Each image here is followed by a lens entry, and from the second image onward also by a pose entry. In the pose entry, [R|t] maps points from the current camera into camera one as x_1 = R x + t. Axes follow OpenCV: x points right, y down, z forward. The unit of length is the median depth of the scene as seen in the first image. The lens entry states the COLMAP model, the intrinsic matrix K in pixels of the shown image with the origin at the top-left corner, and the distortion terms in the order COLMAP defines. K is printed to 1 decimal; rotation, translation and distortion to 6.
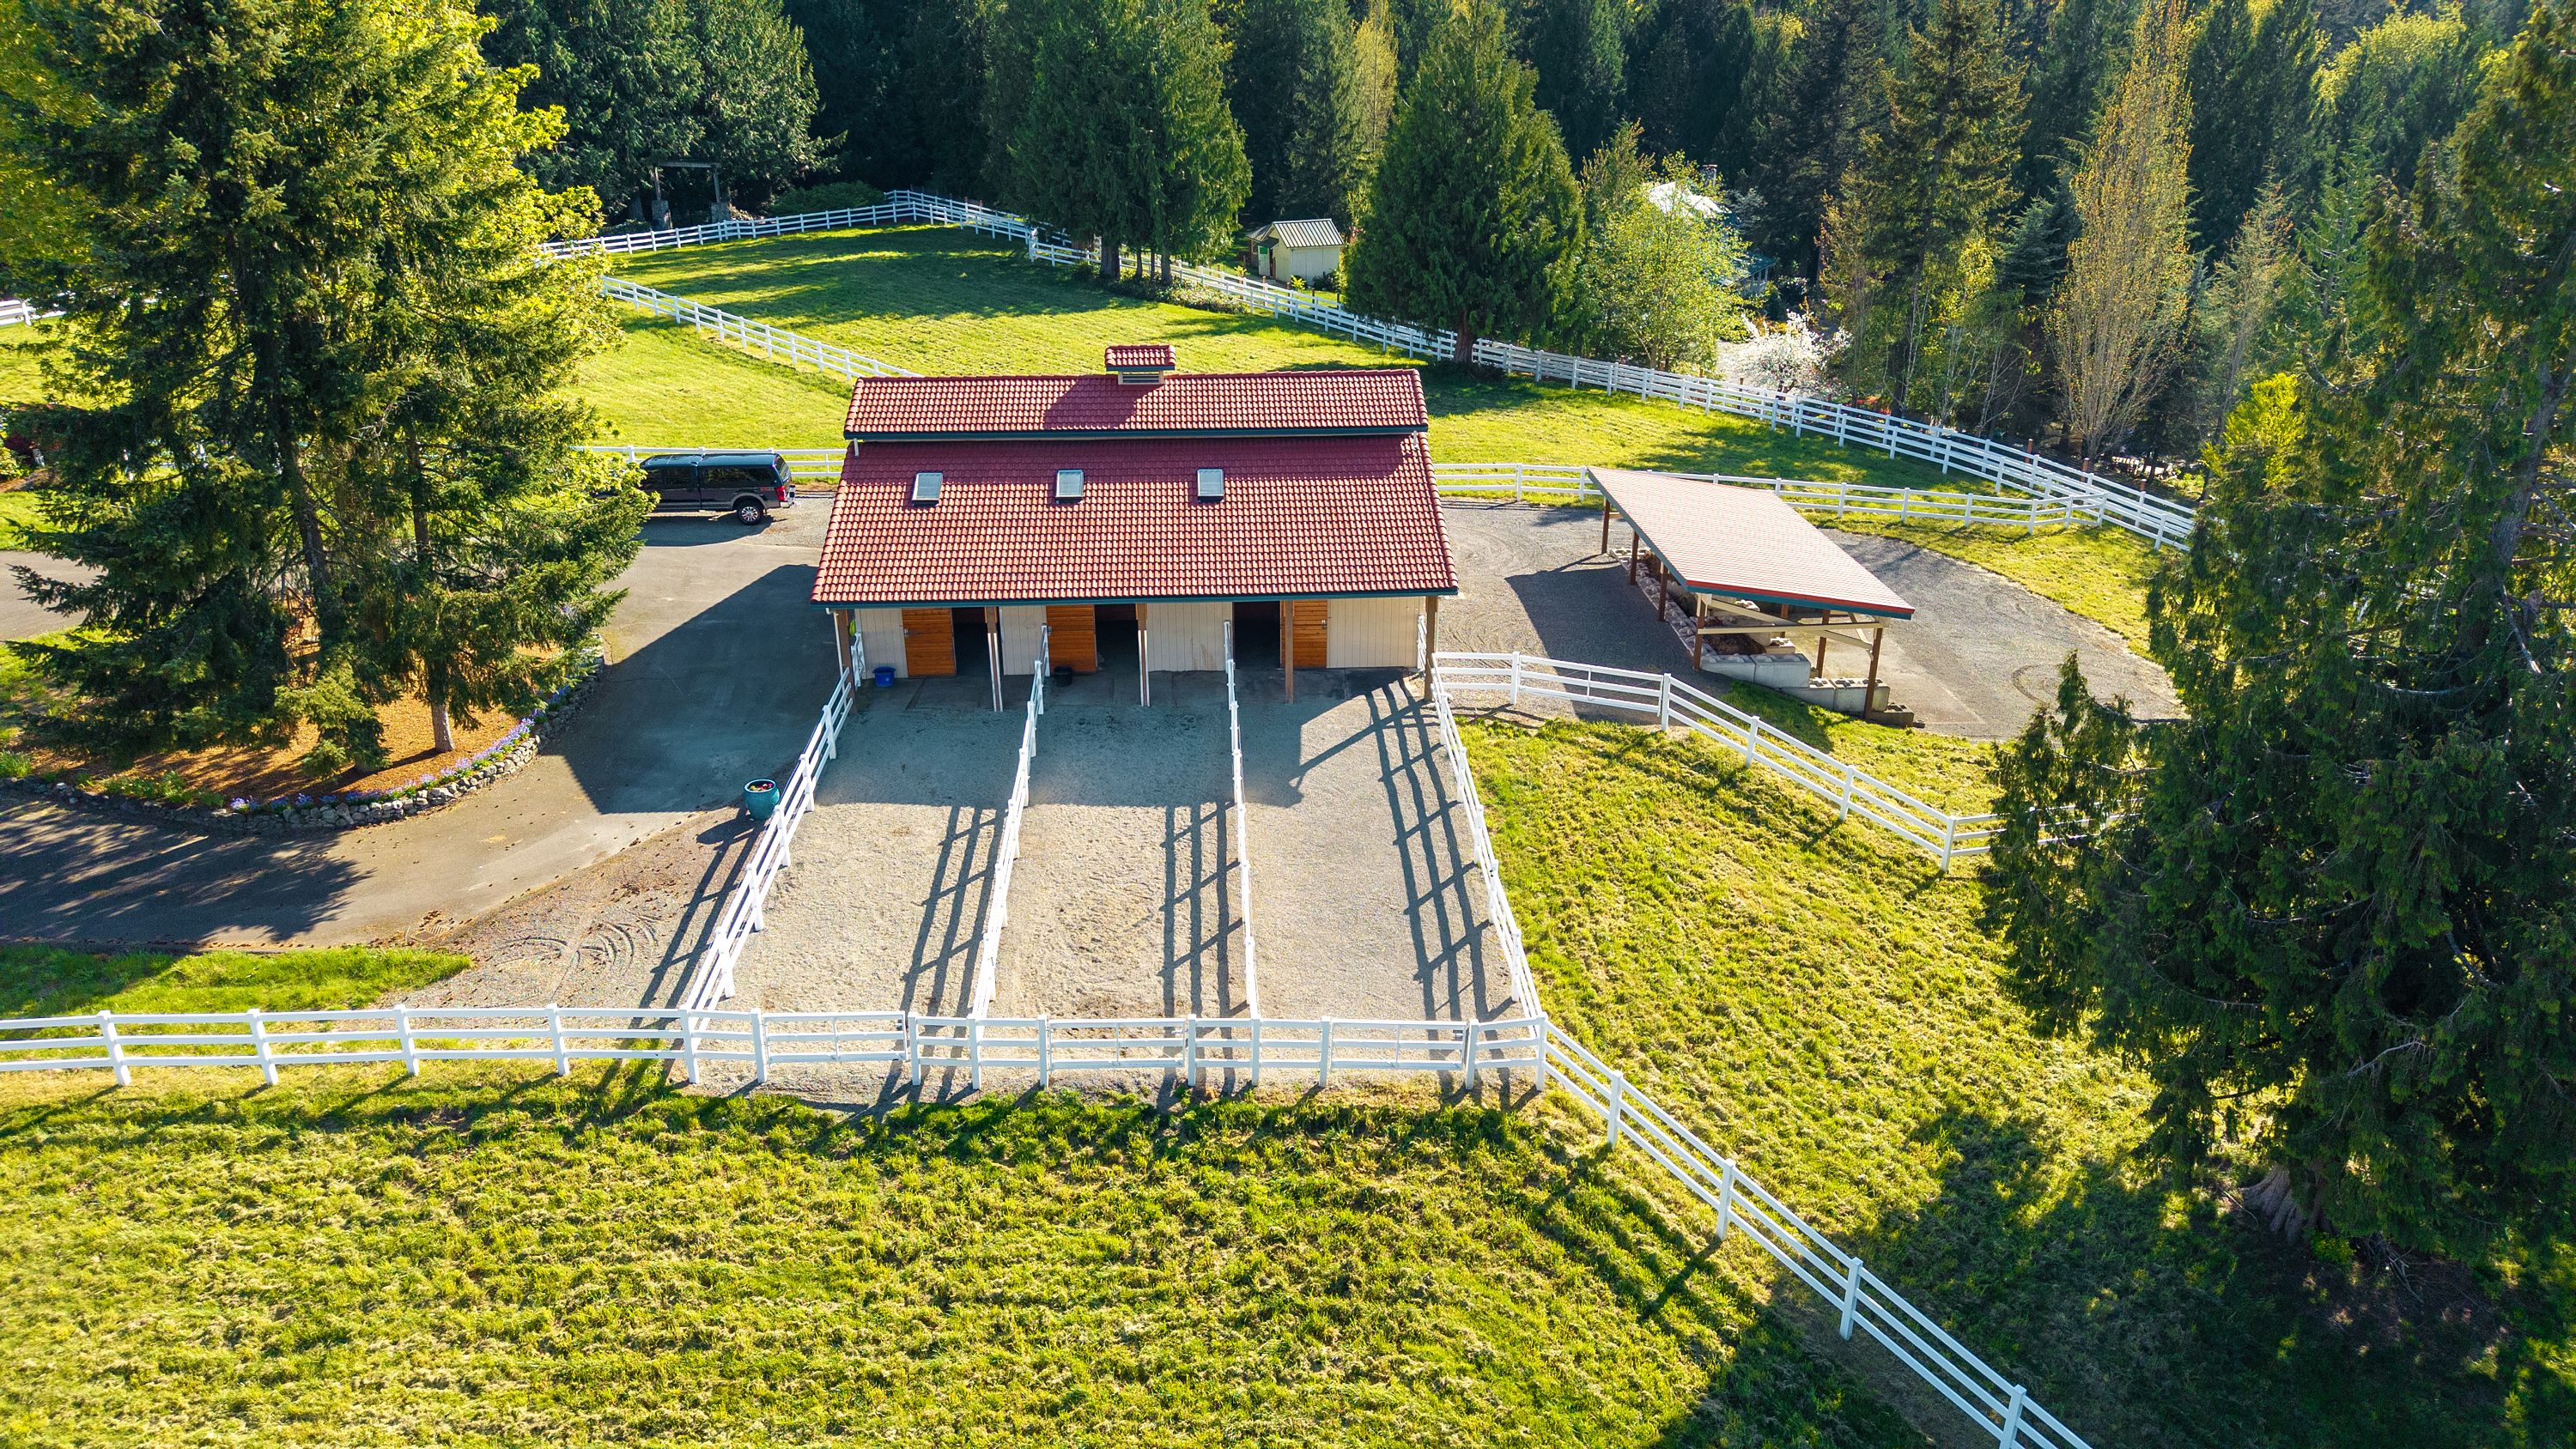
lens RADIAL K [[1710.7, 0, 1270.3], [0, 1710.7, 733.0], [0, 0, 1]] dist [0.030429, -0.052285]
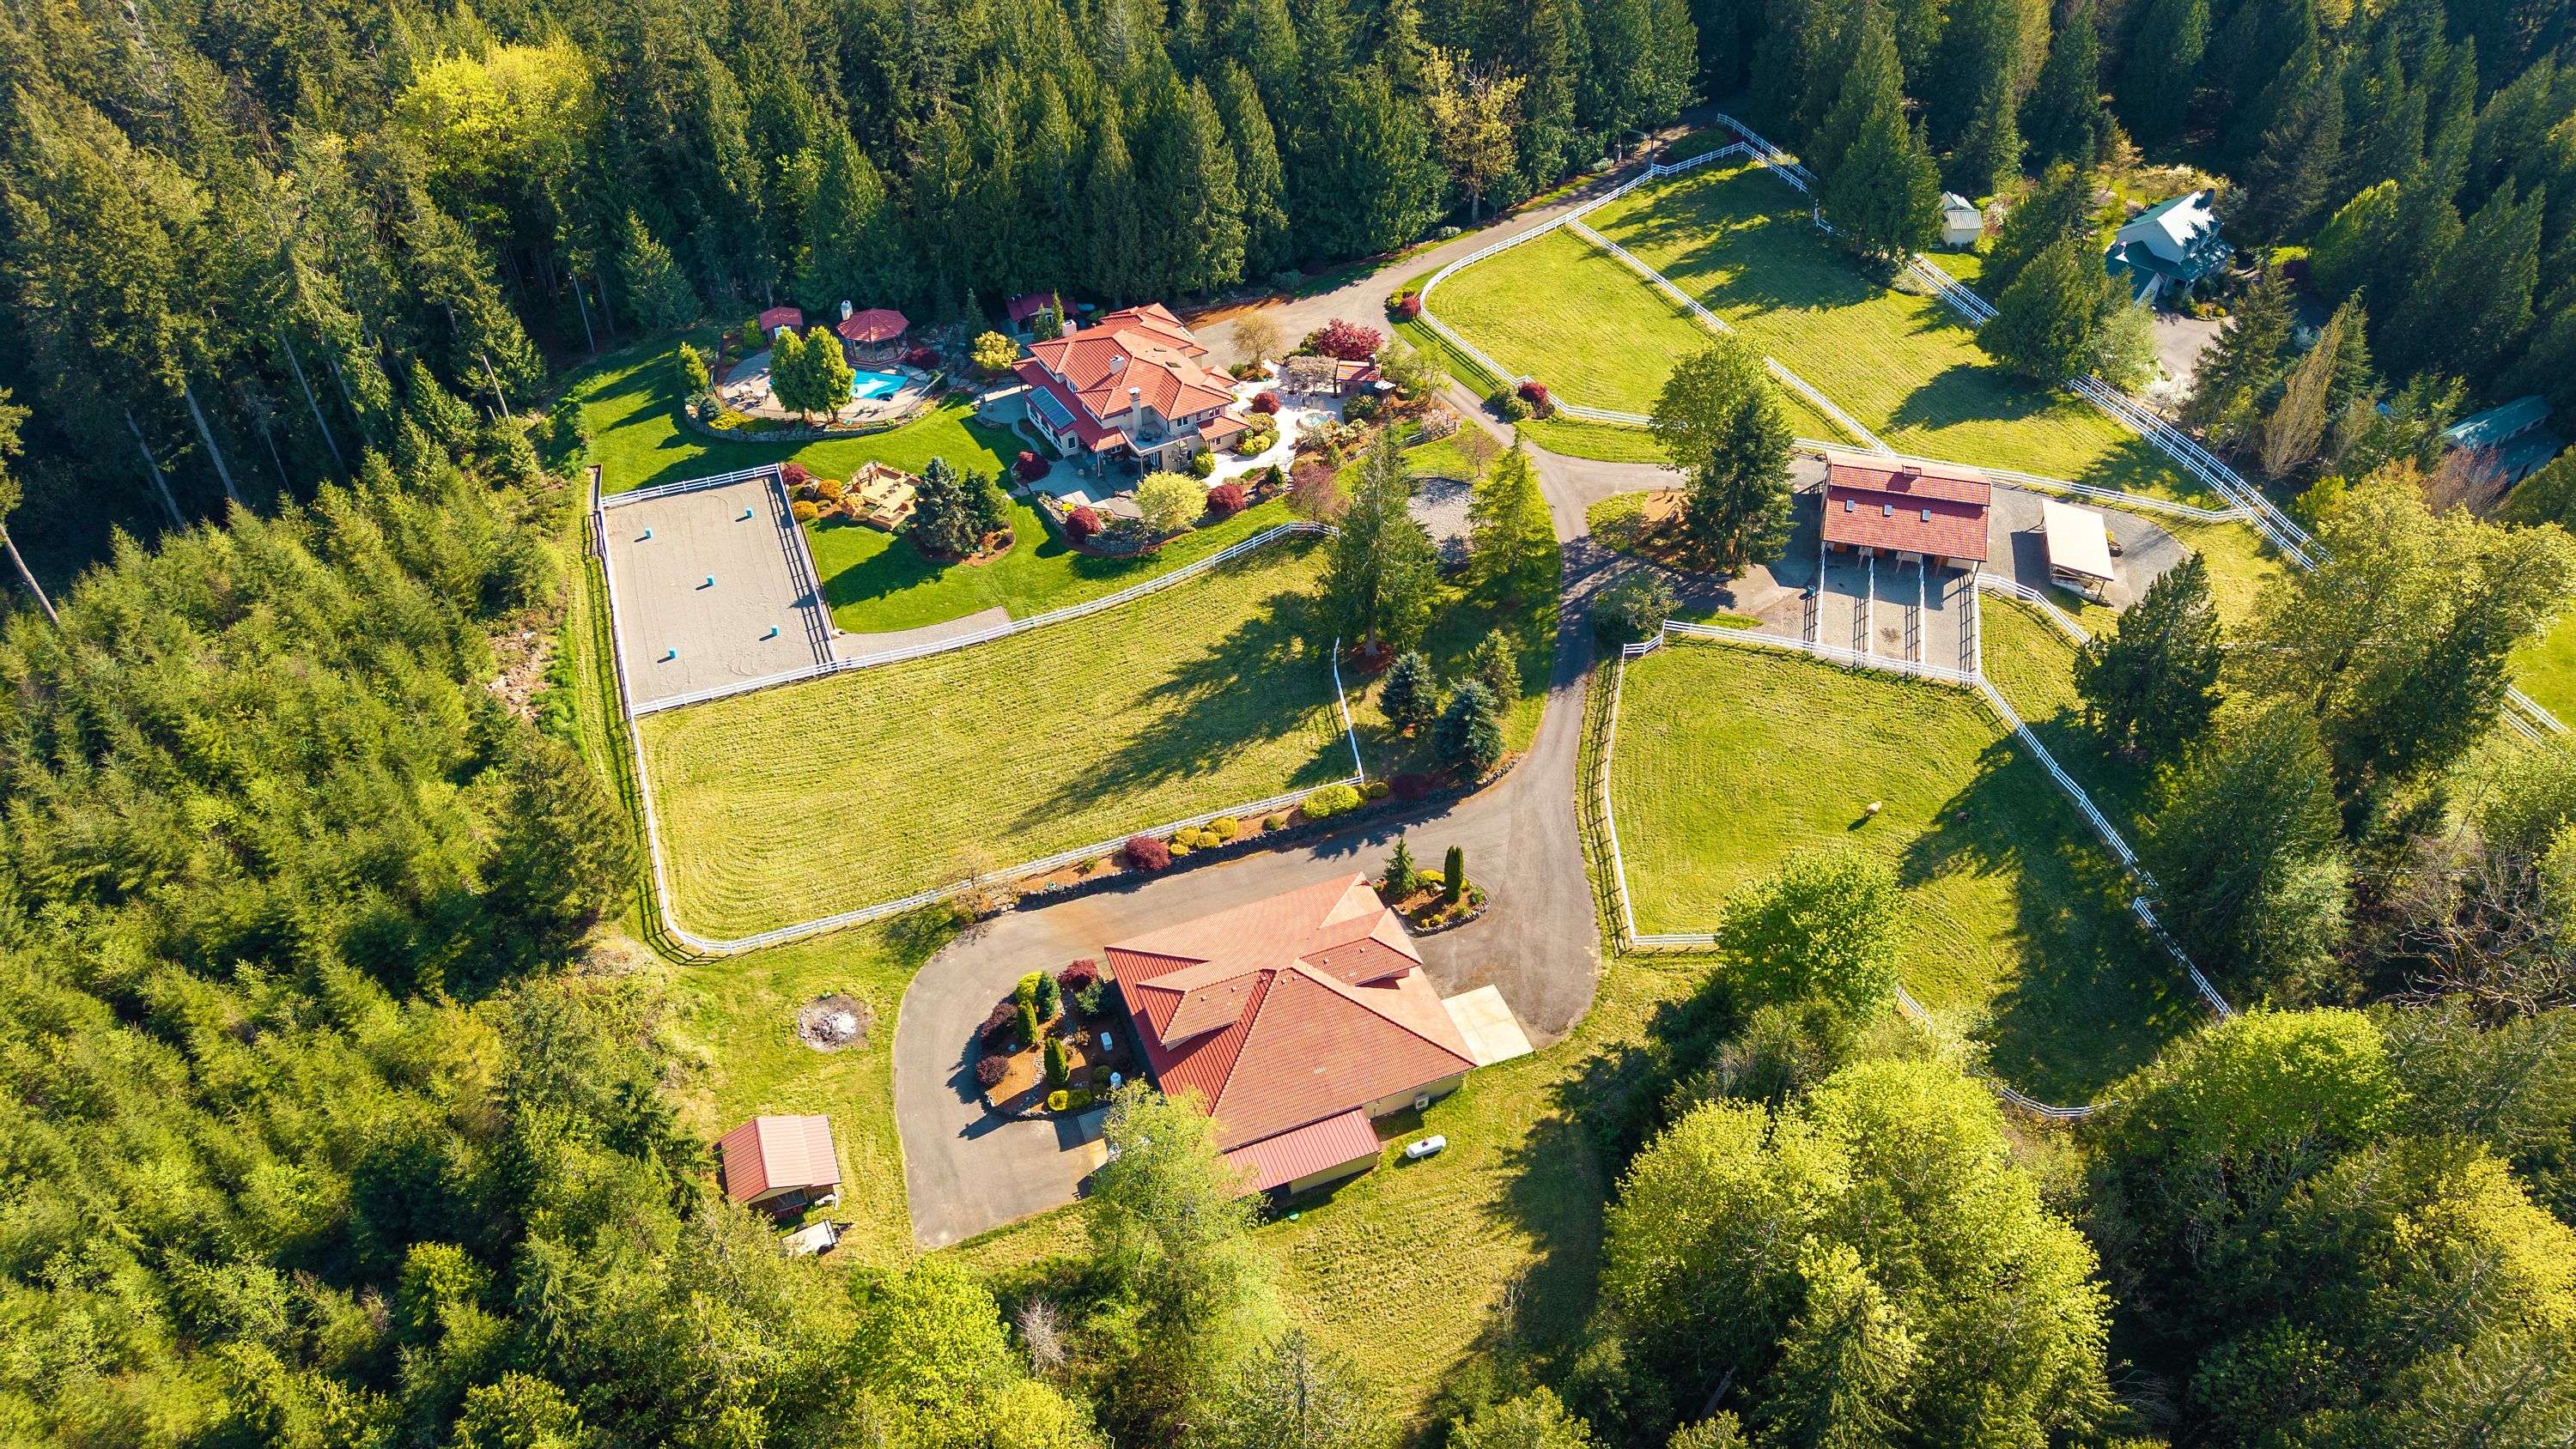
lens RADIAL K [[1710.7, 0, 1270.3], [0, 1710.7, 733.0], [0, 0, 1]] dist [0.030429, -0.052285]
pose [[0.951404, 0.200846, -0.233432, -0.577327], [-0.117665, 0.937615, 0.327158, -1.009481], [0.284578, -0.283792, 0.915684, -4.014858]]
